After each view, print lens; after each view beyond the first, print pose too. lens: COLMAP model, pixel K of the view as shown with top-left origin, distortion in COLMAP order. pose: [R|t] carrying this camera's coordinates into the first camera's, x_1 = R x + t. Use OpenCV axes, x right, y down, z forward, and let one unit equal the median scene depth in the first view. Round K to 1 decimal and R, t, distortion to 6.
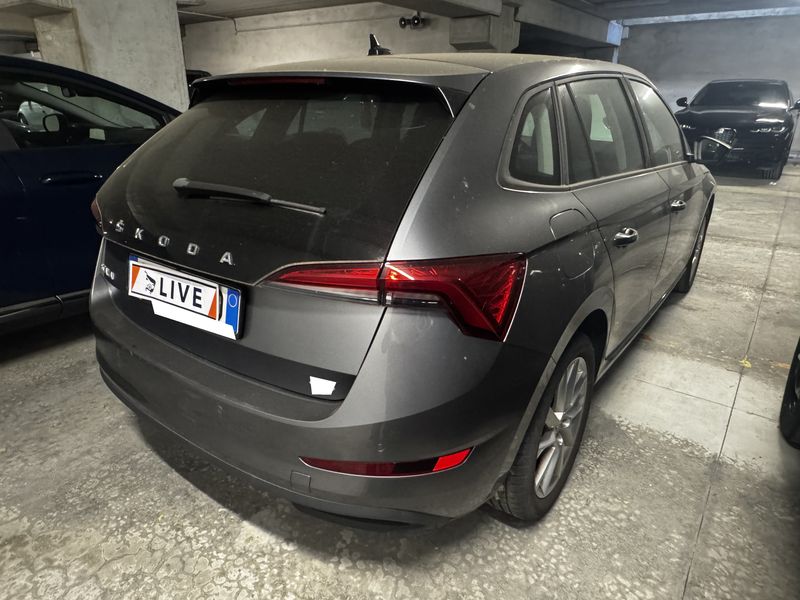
lens RADIAL K [[504.8, 0, 395.3], [0, 504.8, 300.9], [0, 0, 1]] dist [0.005855, -0.006263]
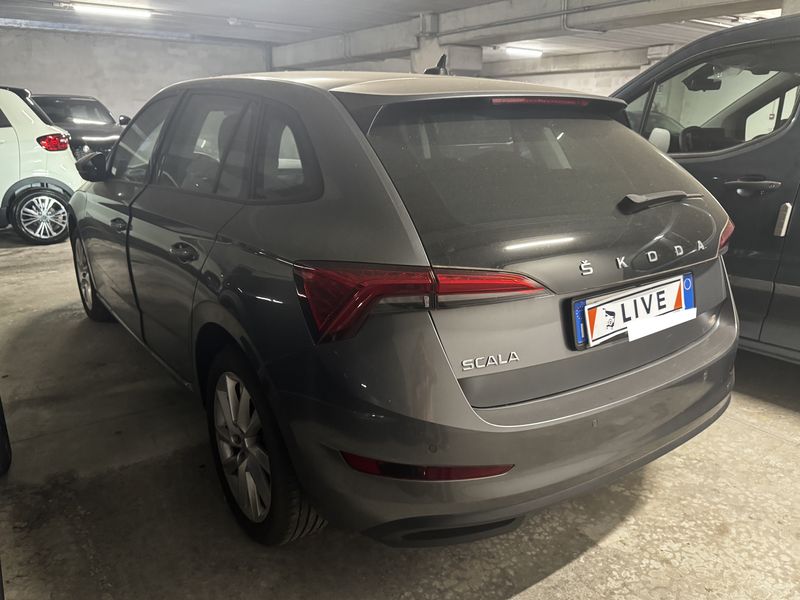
lens RADIAL K [[598.3, 0, 392.8], [0, 598.3, 305.4], [0, 0, 1]] dist [0.020414, -0.025105]
pose [[0.325924, -0.287578, 0.900596, -1.452161], [0.352584, 0.920858, 0.166449, -0.343148], [-0.877188, 0.263286, 0.401525, 0.837669]]
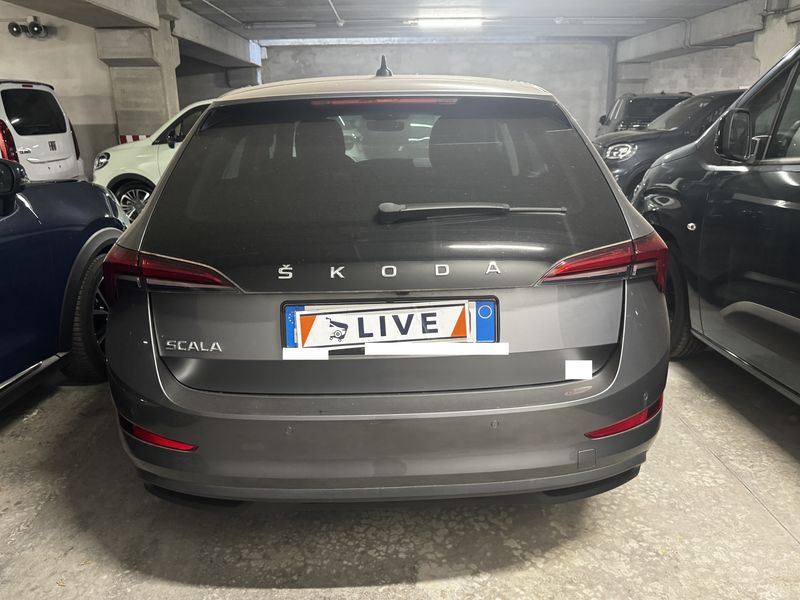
lens RADIAL K [[598.3, 0, 402.5], [0, 598.3, 294.8], [0, 0, 1]] dist [0.020414, -0.025105]
pose [[0.789303, -0.194132, 0.582506, -0.907960], [0.251428, 0.967705, -0.018181, -0.042442], [-0.560165, 0.160809, 0.812623, 0.092352]]
